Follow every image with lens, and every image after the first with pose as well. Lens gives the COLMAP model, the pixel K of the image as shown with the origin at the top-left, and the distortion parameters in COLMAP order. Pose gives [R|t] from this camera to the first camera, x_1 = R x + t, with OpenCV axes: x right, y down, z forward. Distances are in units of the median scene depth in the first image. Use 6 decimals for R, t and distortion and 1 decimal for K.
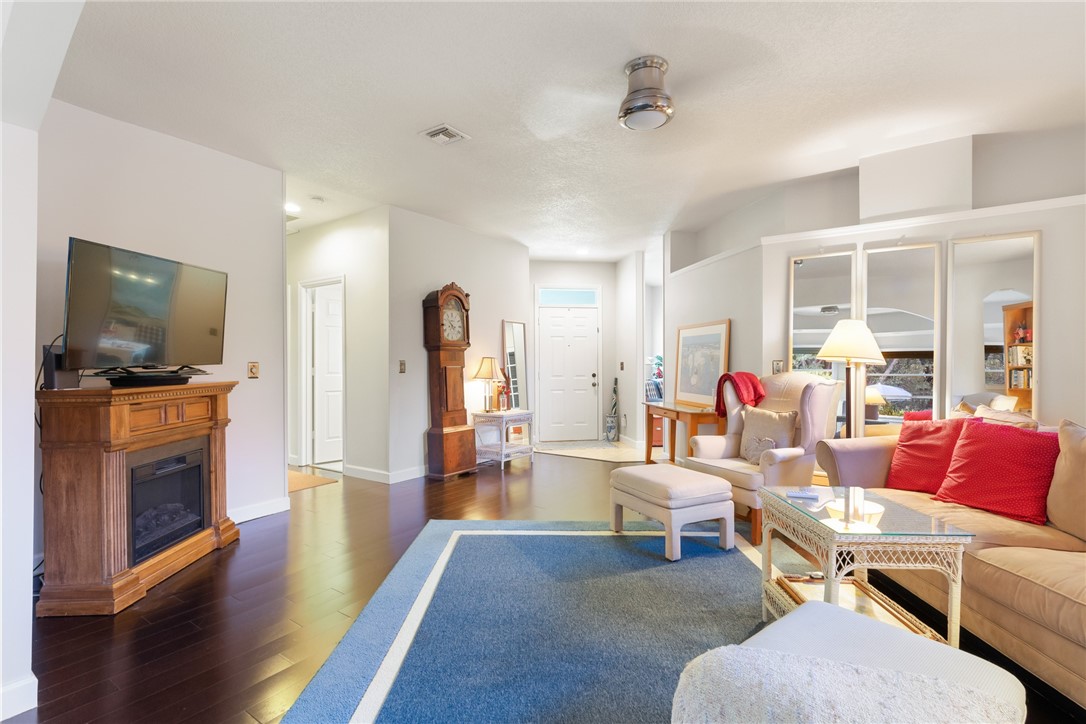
lens RADIAL K [[511.0, 0, 539.2], [0, 511.0, 363.5], [0, 0, 1]] dist [0.000971, 0.000106]
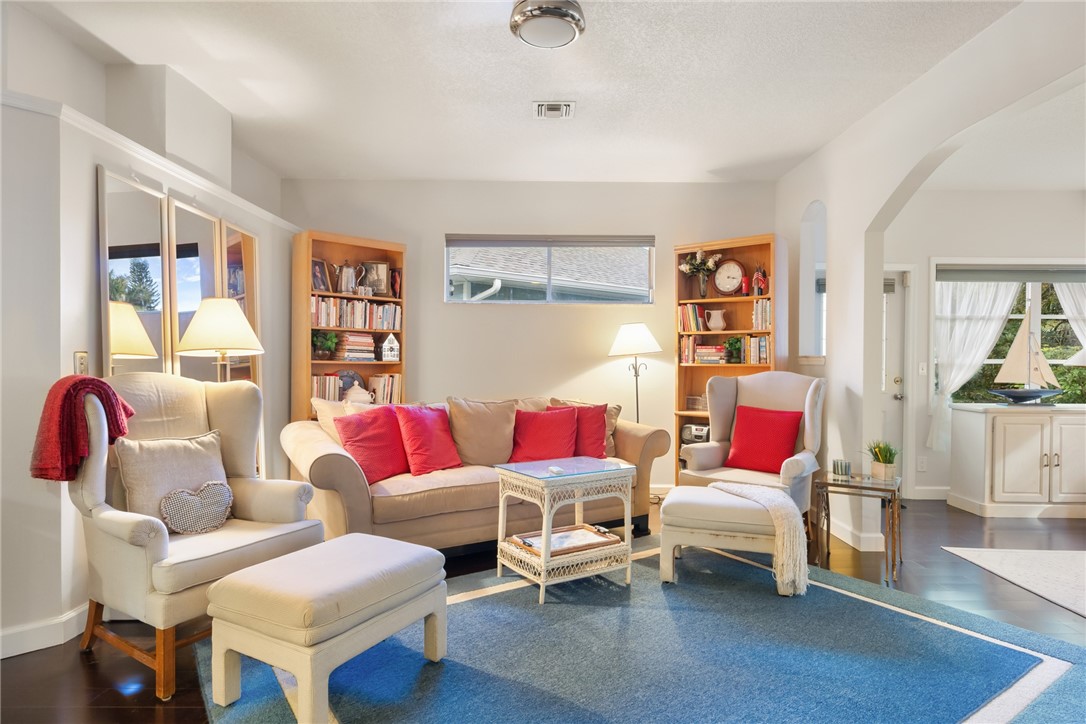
lens RADIAL K [[607.2, 0, 551.5], [0, 607.2, 361.3], [0, 0, 1]] dist [0.001601, 0.000355]
pose [[-0.585690, -0.007094, 0.810504, -0.354330], [-0.007105, 0.999968, 0.003619, -0.002225], [-0.810504, -0.003639, -0.585722, 1.040628]]
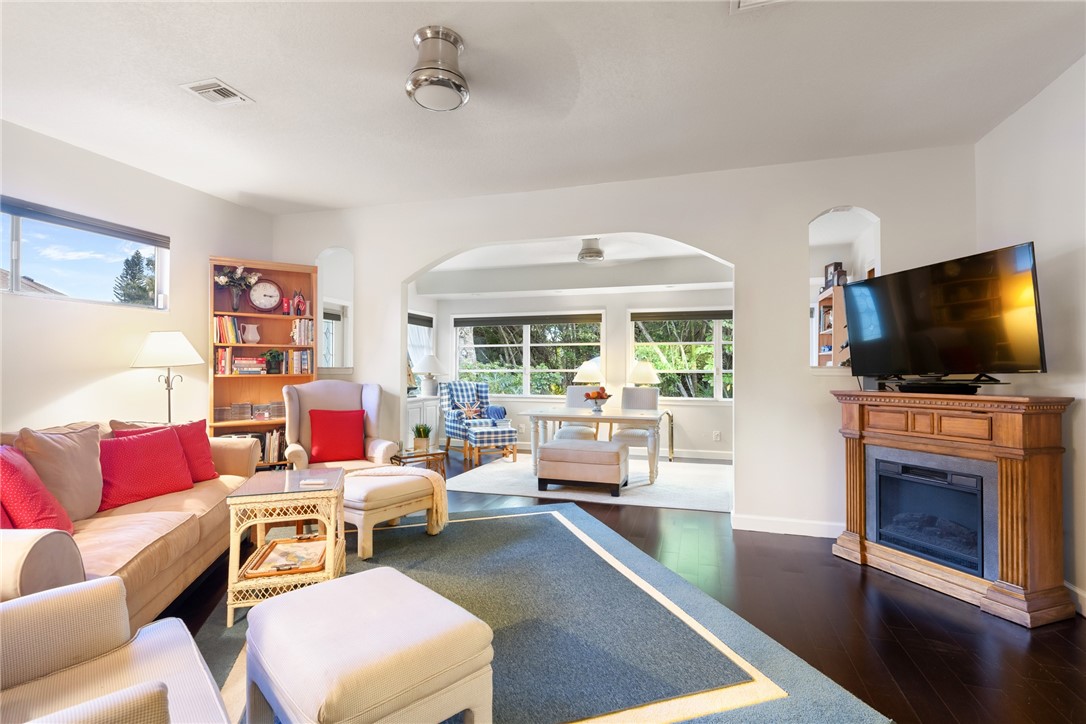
lens RADIAL K [[511.0, 0, 539.2], [0, 511.0, 363.5], [0, 0, 1]] dist [0.000971, 0.000106]
pose [[-0.951418, -0.002221, -0.307894, 0.215217], [0.002458, 0.999887, -0.014807, -0.000798], [0.307892, -0.014845, -0.951305, 1.300794]]
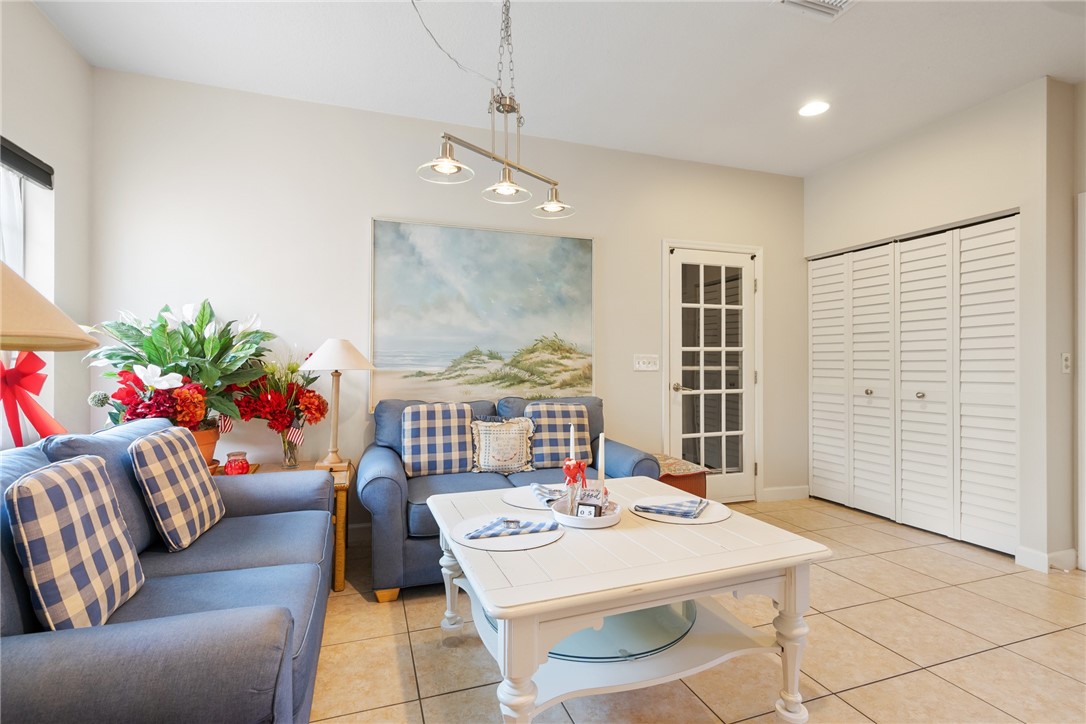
lens RADIAL K [[511.0, 0, 539.2], [0, 511.0, 363.5], [0, 0, 1]] dist [0.000971, 0.000106]
pose [[0.585953, -0.000277, 0.810345, 0.375815], [-0.002295, 0.999995, 0.002002, 0.010503], [-0.810342, -0.003033, 0.585950, 1.712955]]
